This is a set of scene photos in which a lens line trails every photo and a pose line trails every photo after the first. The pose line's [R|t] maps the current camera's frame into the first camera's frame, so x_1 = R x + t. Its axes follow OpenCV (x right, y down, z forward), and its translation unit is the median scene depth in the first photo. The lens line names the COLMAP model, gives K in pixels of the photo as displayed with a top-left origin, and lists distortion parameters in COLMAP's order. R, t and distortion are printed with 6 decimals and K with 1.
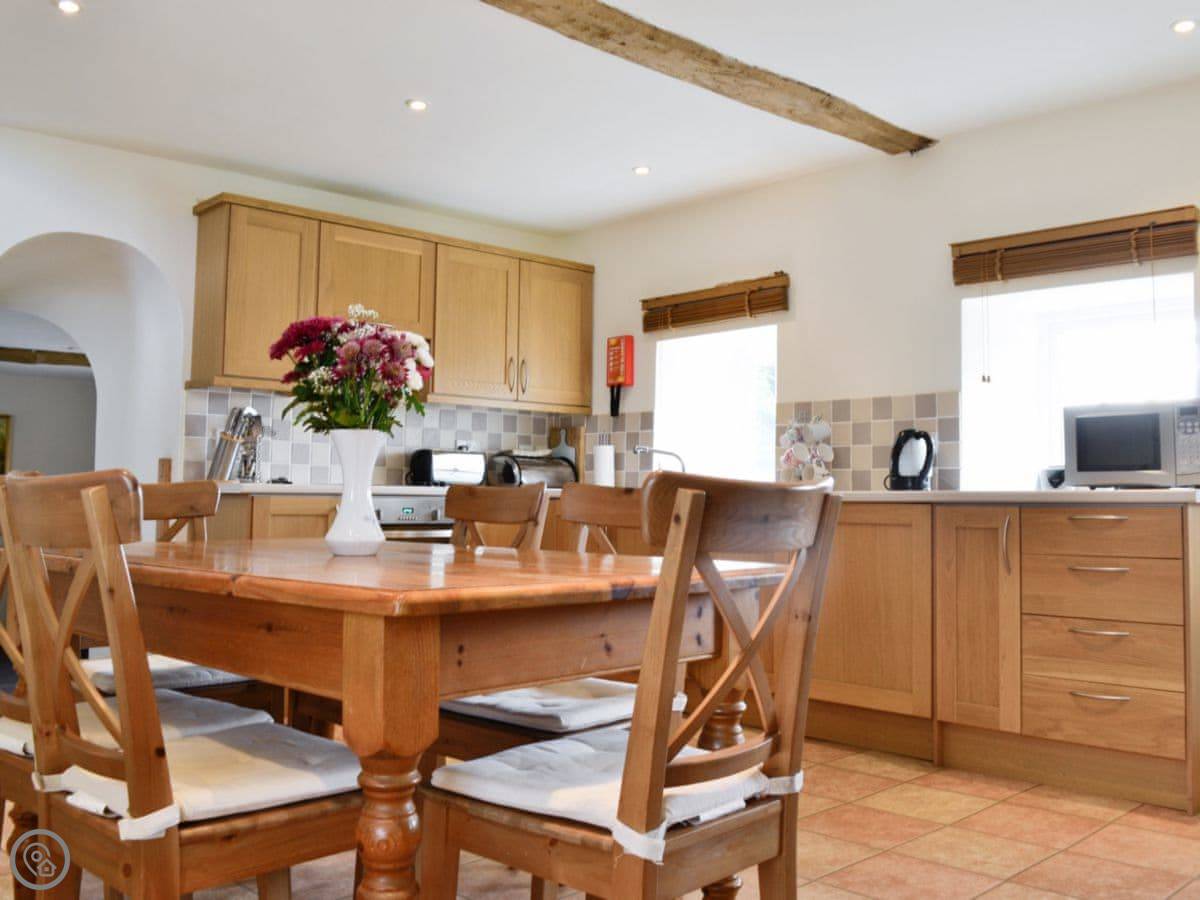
lens RADIAL K [[1120.9, 0, 600.0], [0, 1120.9, 450.0], [0, 0, 1]] dist [-0.083444, 0.001892]
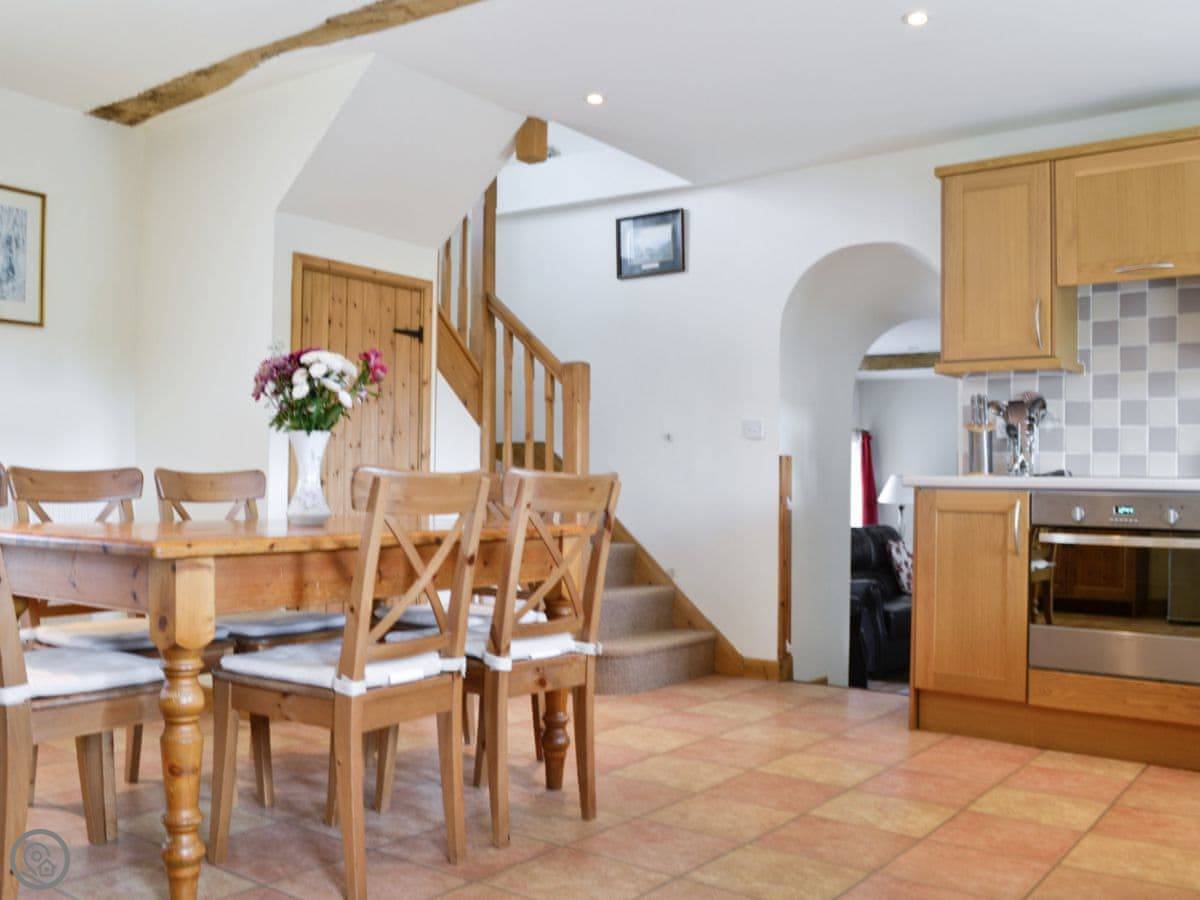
lens RADIAL K [[1120.9, 0, 600.0], [0, 1120.9, 450.0], [0, 0, 1]] dist [-0.083444, 0.001892]
pose [[0.256126, -0.049552, -0.965372, 0.458034], [0.048938, 0.998069, -0.038246, 0.026379], [0.965404, -0.037448, 0.258057, 0.459804]]
